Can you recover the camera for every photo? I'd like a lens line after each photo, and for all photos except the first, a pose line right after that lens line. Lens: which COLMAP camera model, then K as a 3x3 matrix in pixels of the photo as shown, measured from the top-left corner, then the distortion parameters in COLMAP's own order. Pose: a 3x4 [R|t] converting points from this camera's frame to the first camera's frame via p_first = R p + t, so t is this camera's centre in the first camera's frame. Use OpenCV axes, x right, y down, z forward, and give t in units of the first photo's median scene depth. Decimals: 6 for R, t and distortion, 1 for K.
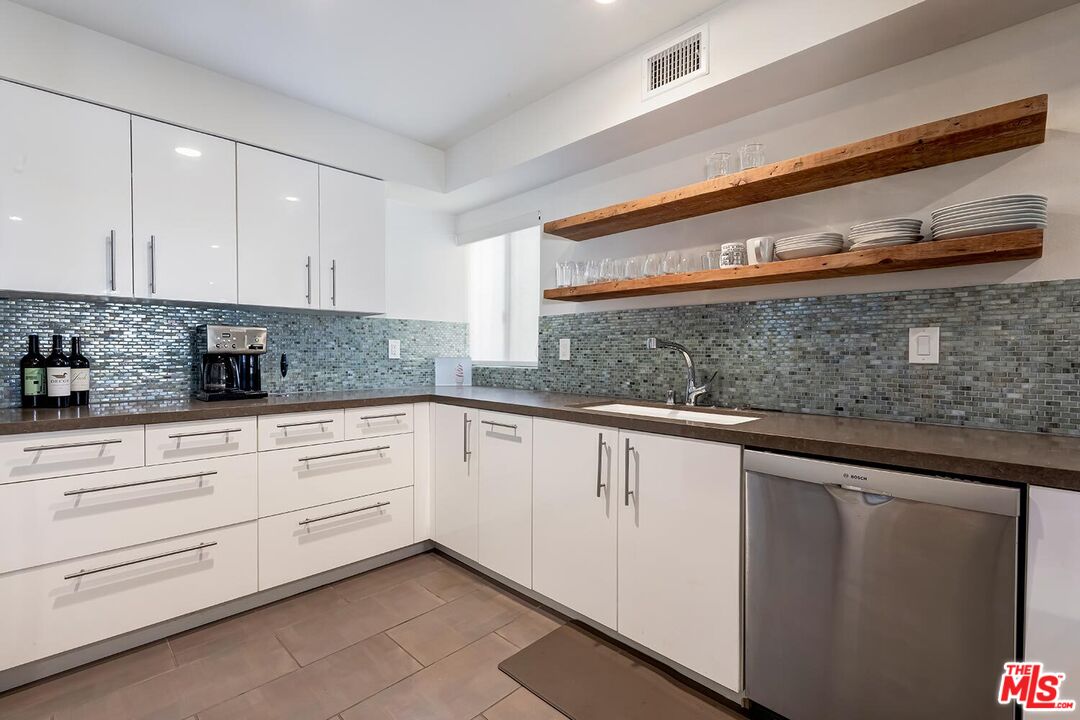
lens RADIAL K [[482.8, 0, 540.1], [0, 482.8, 361.5], [0, 0, 1]] dist [0.003494, 0.000576]
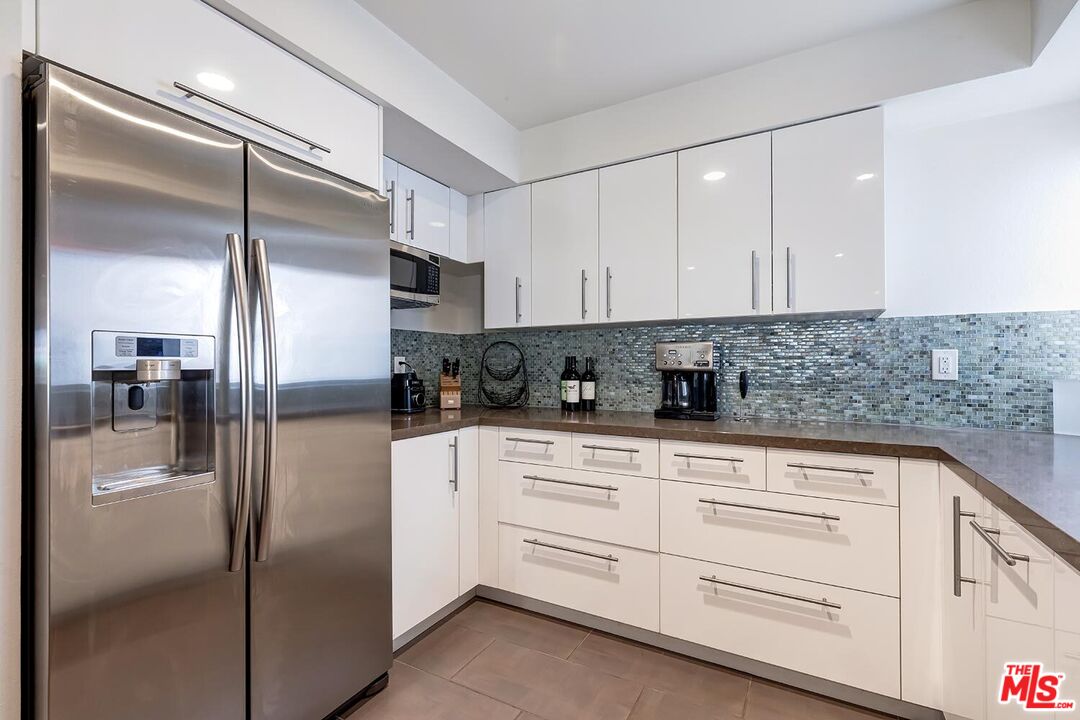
lens RADIAL K [[482.8, 0, 541.3], [0, 482.8, 362.7], [0, 0, 1]] dist [0.003494, 0.000576]
pose [[0.270680, -0.007339, -0.962641, 0.268745], [-0.017443, 0.999769, -0.012526, -0.019843], [0.962511, 0.020182, 0.270489, 0.601991]]
